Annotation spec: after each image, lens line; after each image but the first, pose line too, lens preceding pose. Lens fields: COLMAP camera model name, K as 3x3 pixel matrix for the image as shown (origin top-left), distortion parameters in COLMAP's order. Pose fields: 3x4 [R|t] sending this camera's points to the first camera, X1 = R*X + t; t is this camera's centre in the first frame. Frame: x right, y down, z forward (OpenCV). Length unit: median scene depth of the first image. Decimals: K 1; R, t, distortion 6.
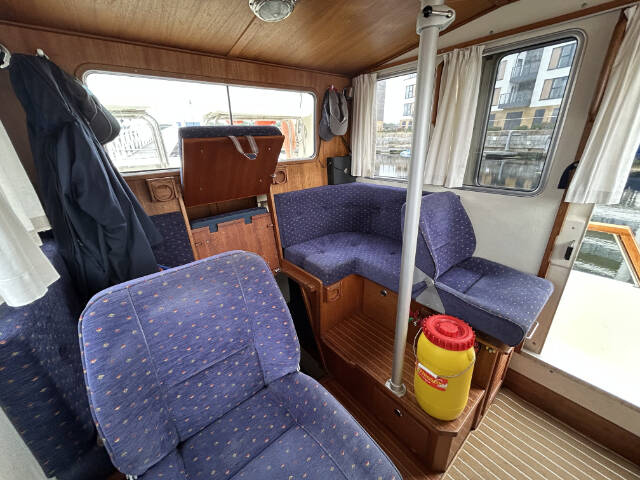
lens RADIAL K [[257.0, 0, 318.4], [0, 257.0, 240.3], [0, 0, 1]] dist [-0.000619, 0.000262]
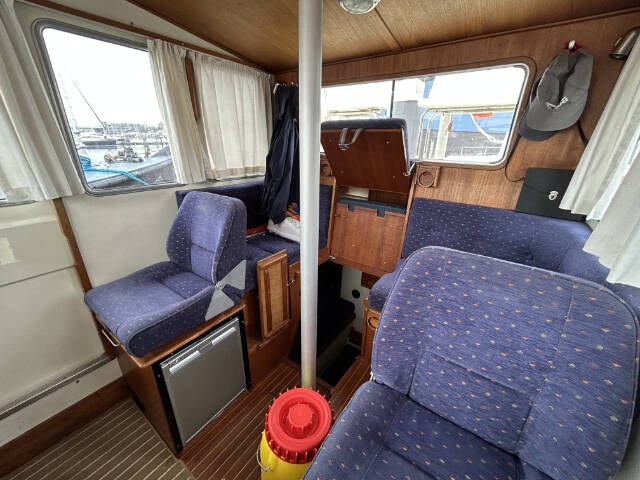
lens RADIAL K [[257.0, 0, 318.4], [0, 257.0, 240.3], [0, 0, 1]] dist [-0.000619, 0.000262]
pose [[0.249731, 0.383662, -0.889066, 0.589633], [-0.381808, 0.882784, 0.273705, -0.162088], [0.889864, 0.271100, 0.366944, 0.422270]]
